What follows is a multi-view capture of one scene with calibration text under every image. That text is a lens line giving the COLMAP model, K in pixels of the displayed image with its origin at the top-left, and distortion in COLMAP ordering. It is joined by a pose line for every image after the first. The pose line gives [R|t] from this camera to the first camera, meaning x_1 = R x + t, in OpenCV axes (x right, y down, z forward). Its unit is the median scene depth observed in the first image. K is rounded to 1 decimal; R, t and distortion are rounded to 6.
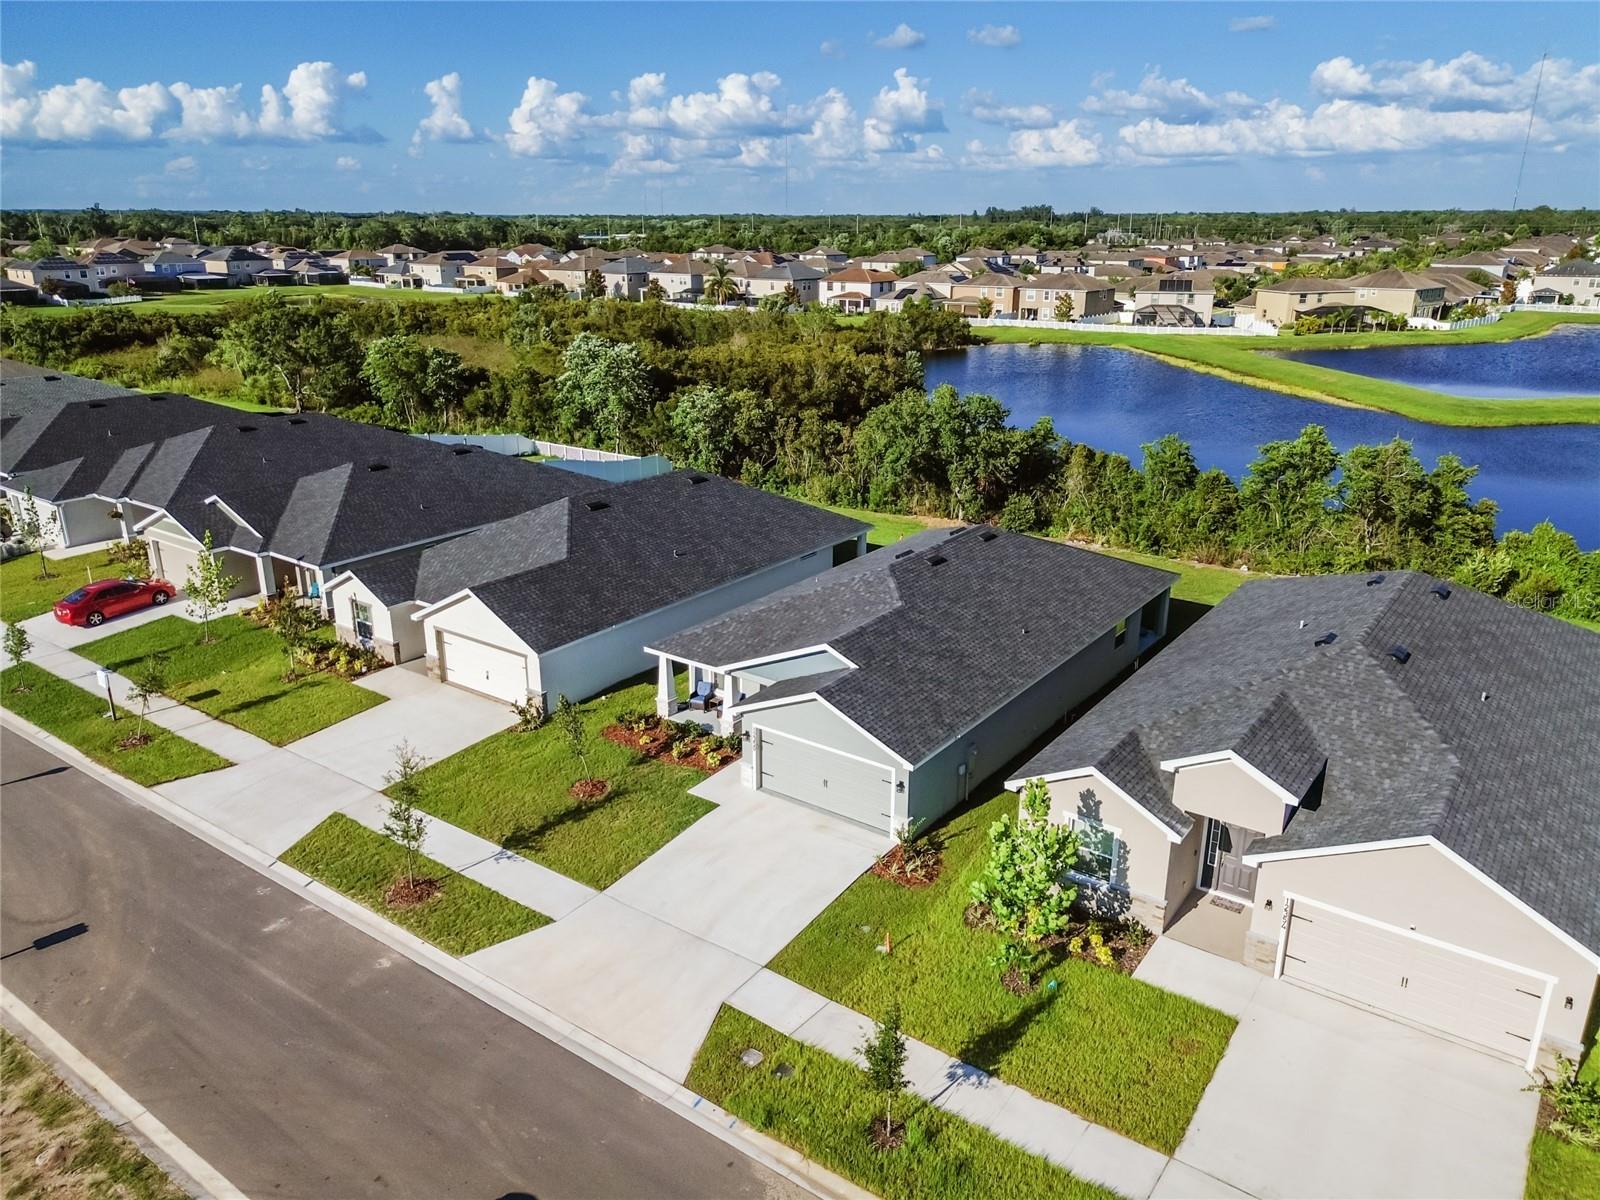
lens RADIAL K [[1136.8, 0, 800.0], [0, 1136.8, 600.0], [0, 0, 1]] dist [0.052564, -0.037383]
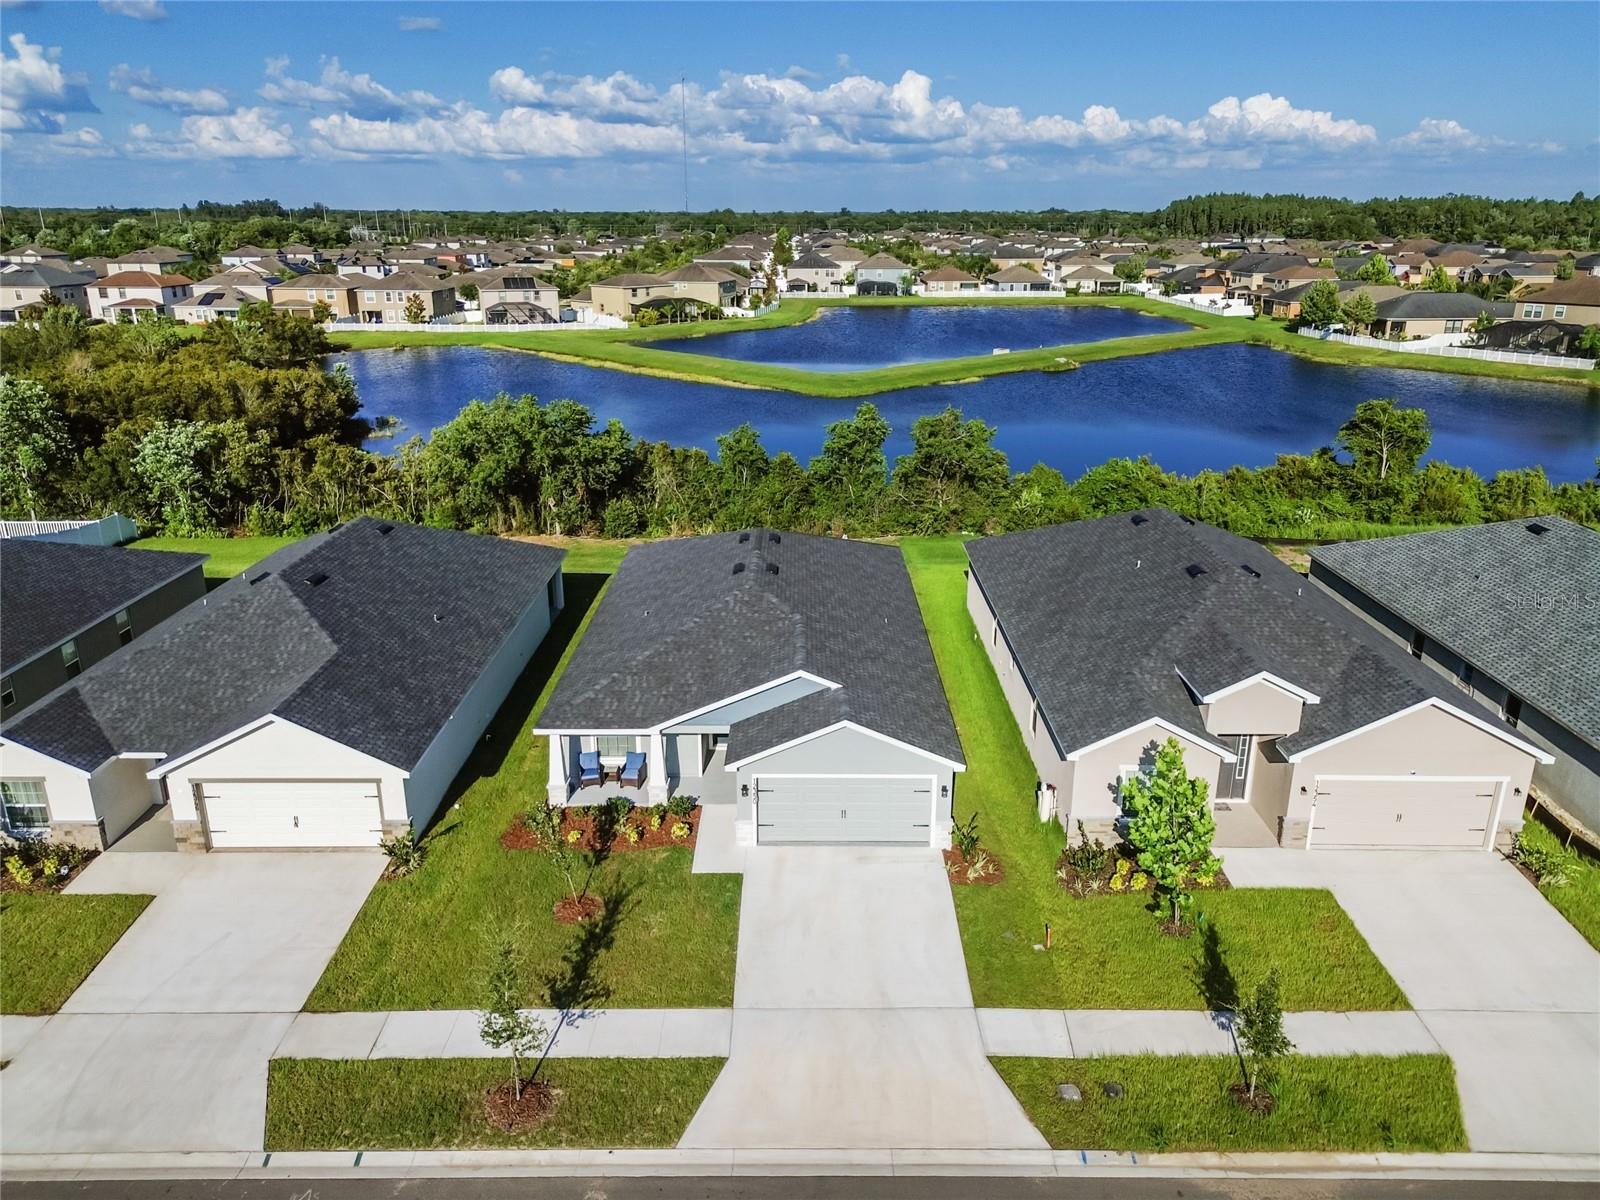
lens RADIAL K [[1136.8, 0, 800.0], [0, 1136.8, 600.0], [0, 0, 1]] dist [0.052564, -0.037383]
pose [[0.808413, -0.186552, 0.558271, -0.241996], [0.185515, 0.980861, 0.059127, -0.036593], [-0.558617, 0.055769, 0.827549, 0.109067]]
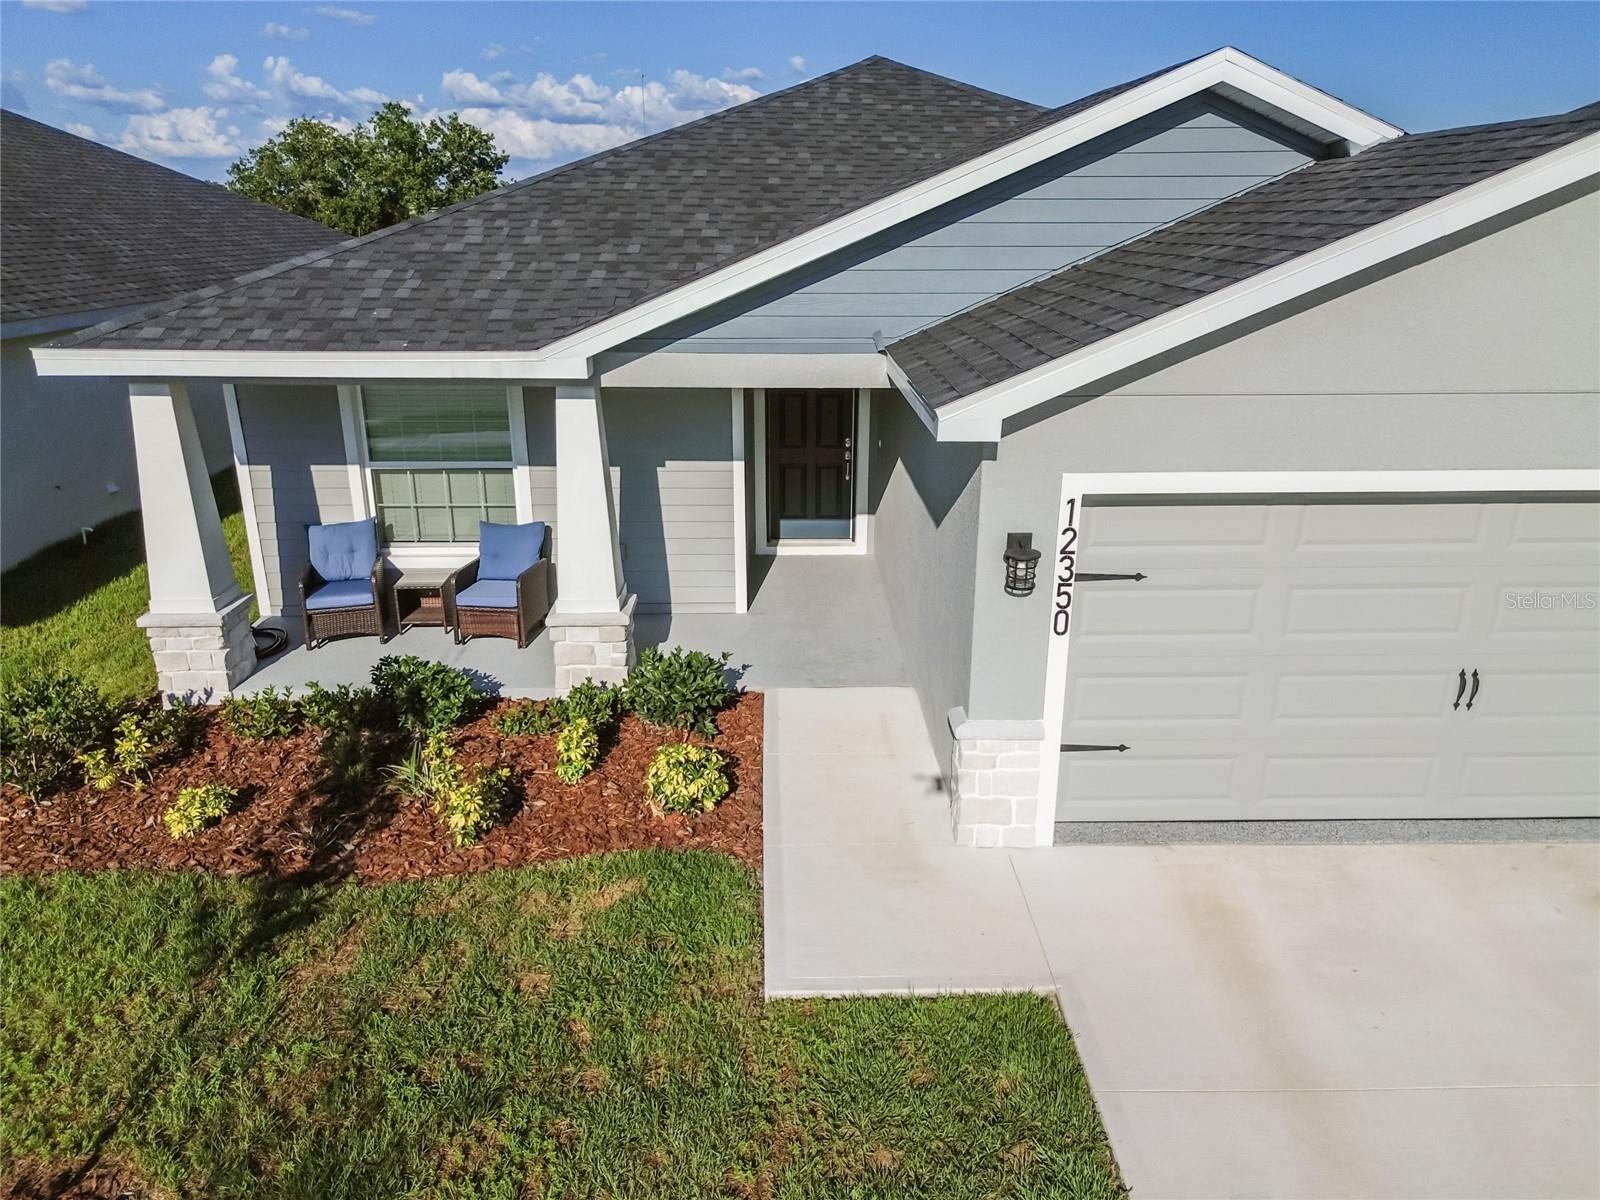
lens RADIAL K [[1136.8, 0, 800.0], [0, 1136.8, 600.0], [0, 0, 1]] dist [0.052564, -0.037383]
pose [[0.787182, -0.192812, 0.585805, -0.088920], [0.193573, 0.979115, 0.062151, 0.053584], [-0.585554, 0.064472, 0.808065, 0.435152]]
